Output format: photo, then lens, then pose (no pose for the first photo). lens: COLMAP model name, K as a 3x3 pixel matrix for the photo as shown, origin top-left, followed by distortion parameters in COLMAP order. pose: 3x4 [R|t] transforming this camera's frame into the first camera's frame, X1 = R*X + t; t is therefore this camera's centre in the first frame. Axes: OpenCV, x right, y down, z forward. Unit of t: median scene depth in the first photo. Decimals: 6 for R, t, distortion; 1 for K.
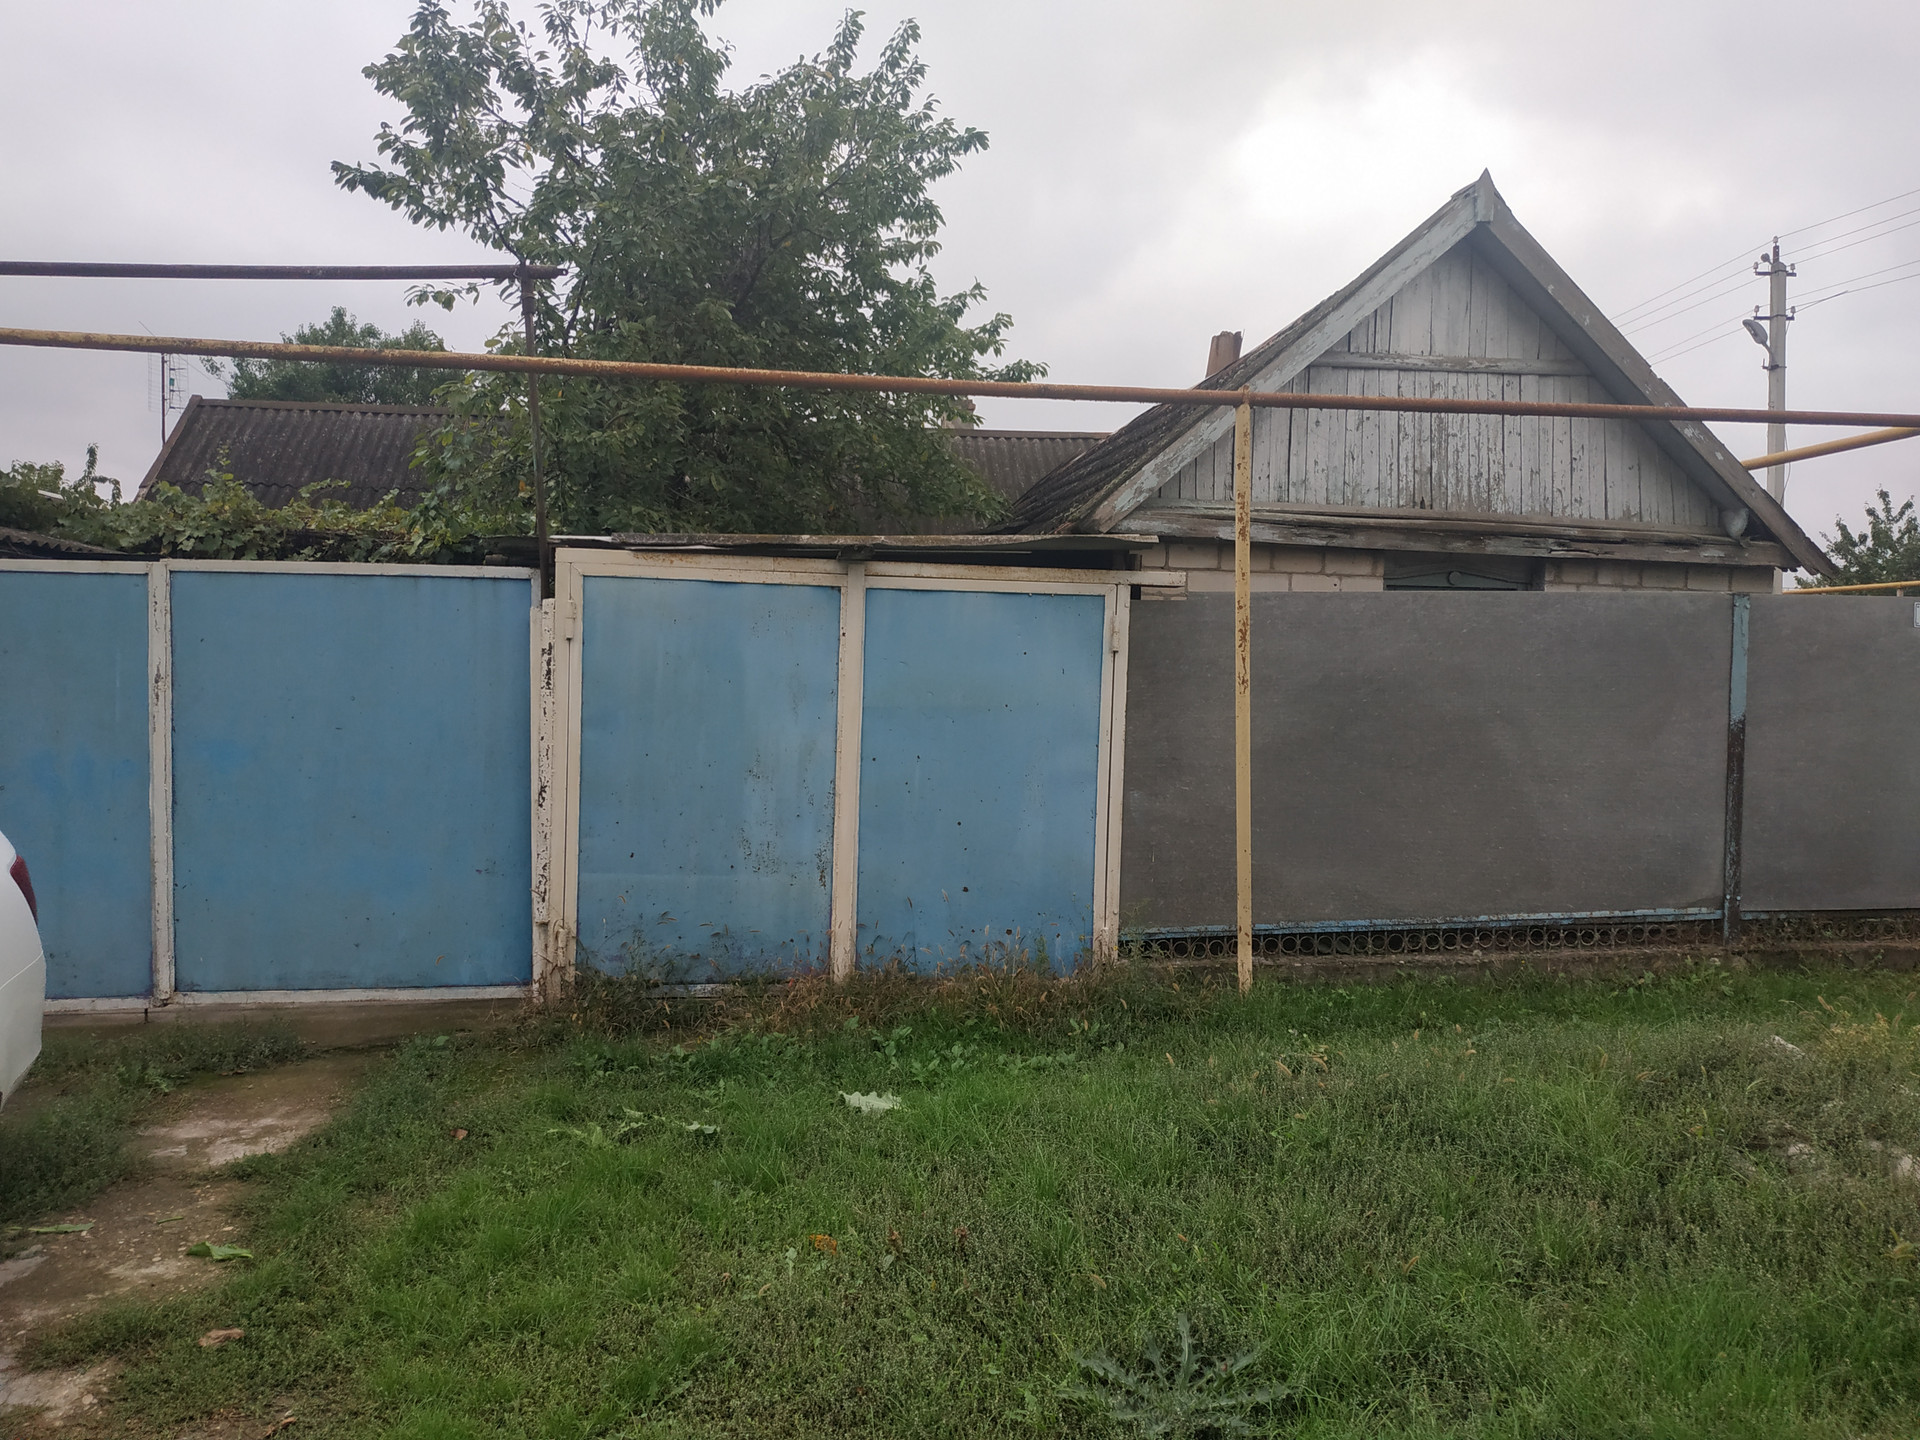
lens RADIAL K [[1400.1, 0, 960.0], [0, 1400.1, 720.0], [0, 0, 1]] dist [0.037825, -0.054977]
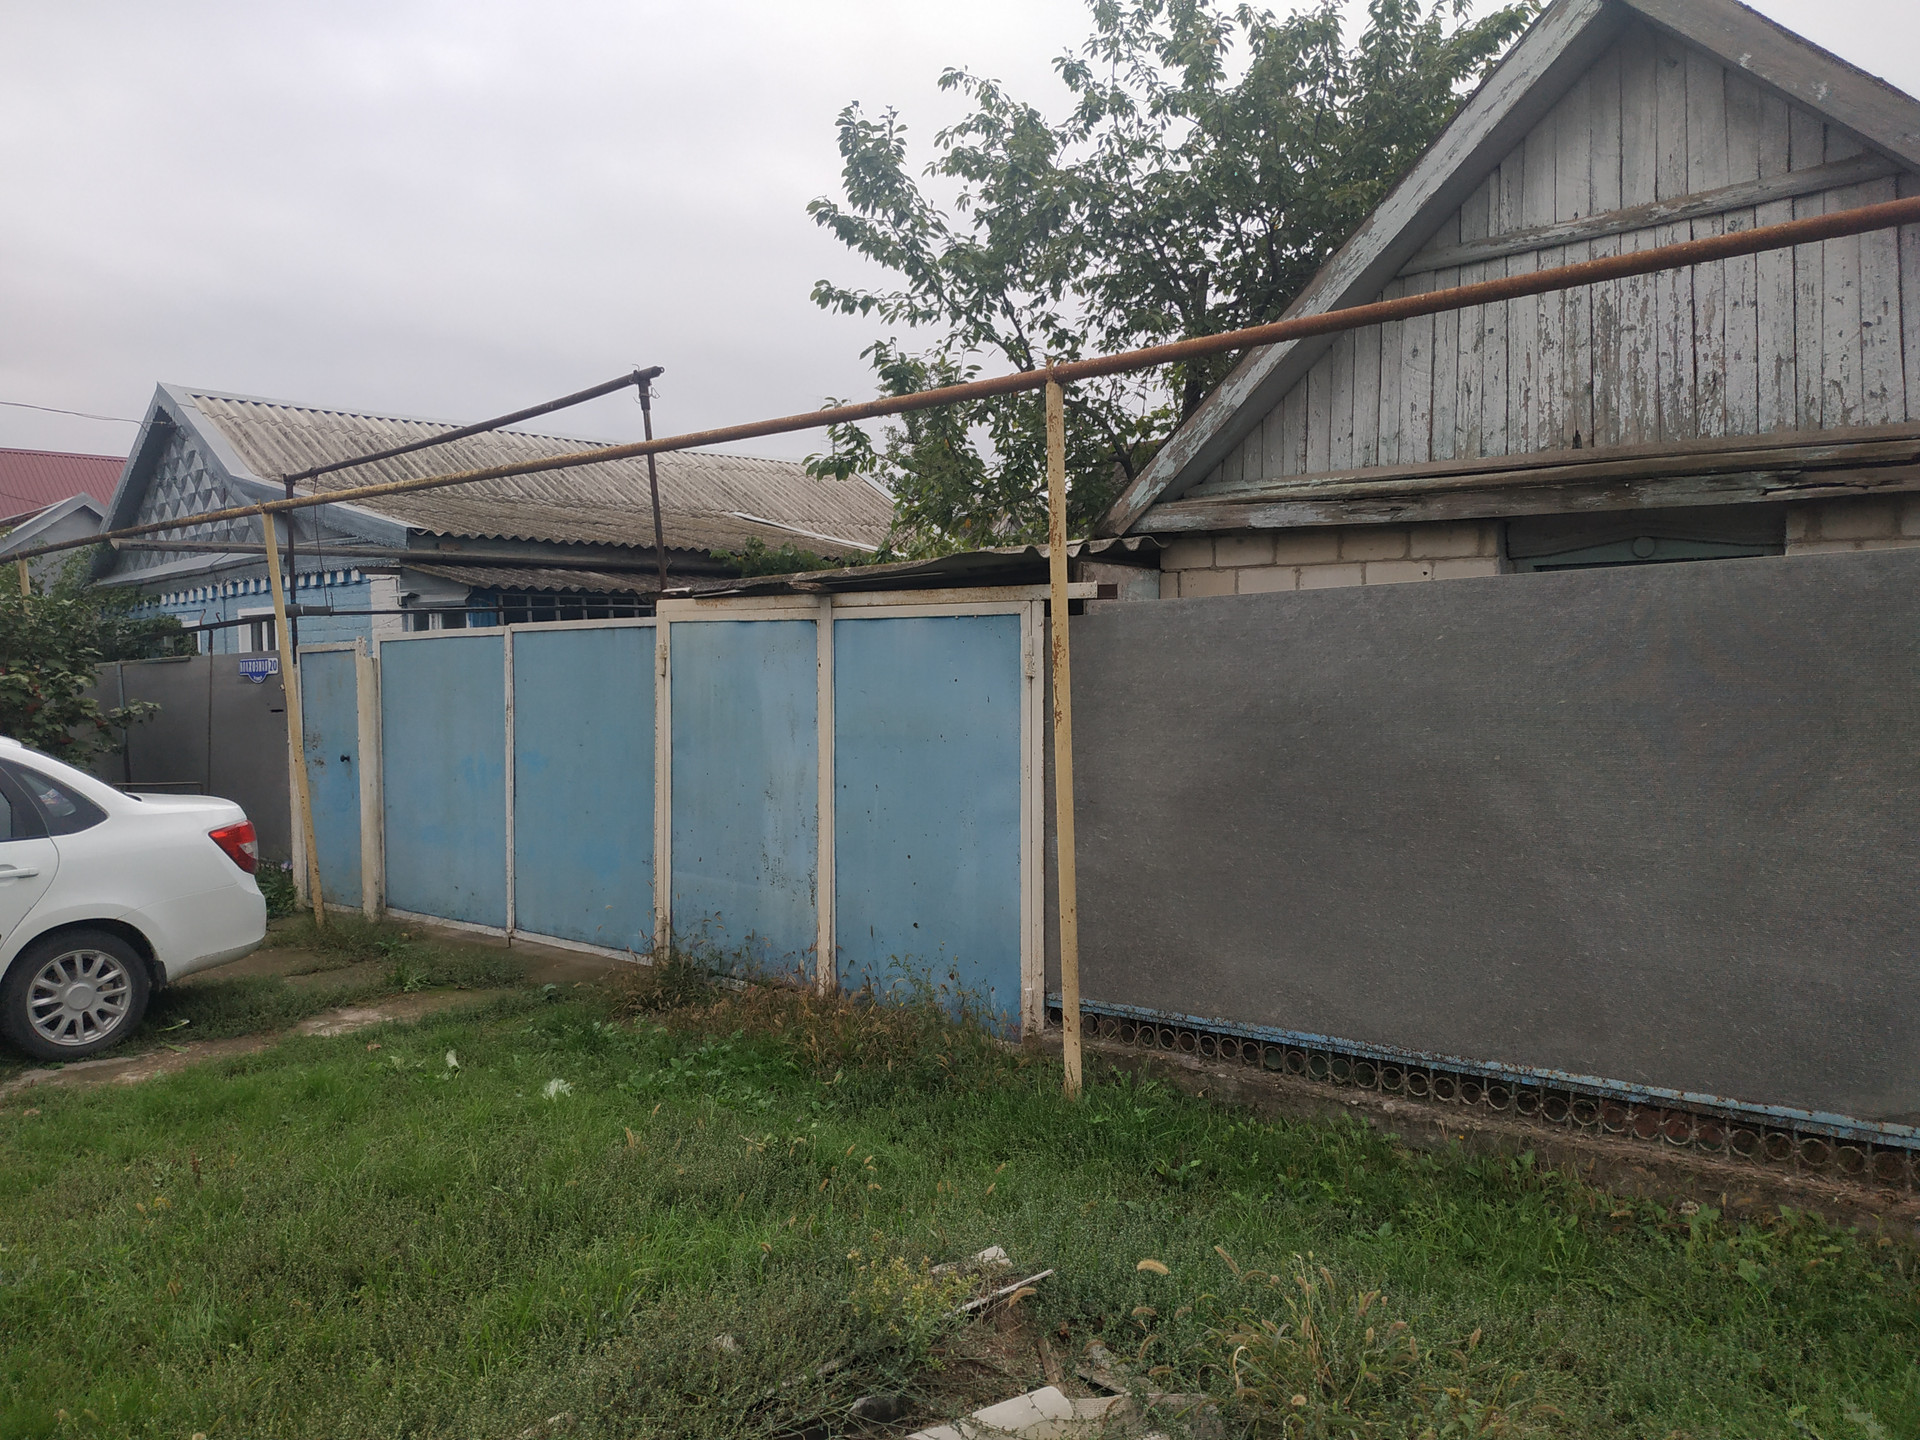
lens RADIAL K [[1400.1, 0, 960.0], [0, 1400.1, 720.0], [0, 0, 1]] dist [0.037825, -0.054977]
pose [[0.648110, 0.010535, -0.761474, 0.678781], [-0.003870, 0.999937, 0.010540, -0.027833], [0.761537, -0.003884, 0.648110, 0.355234]]
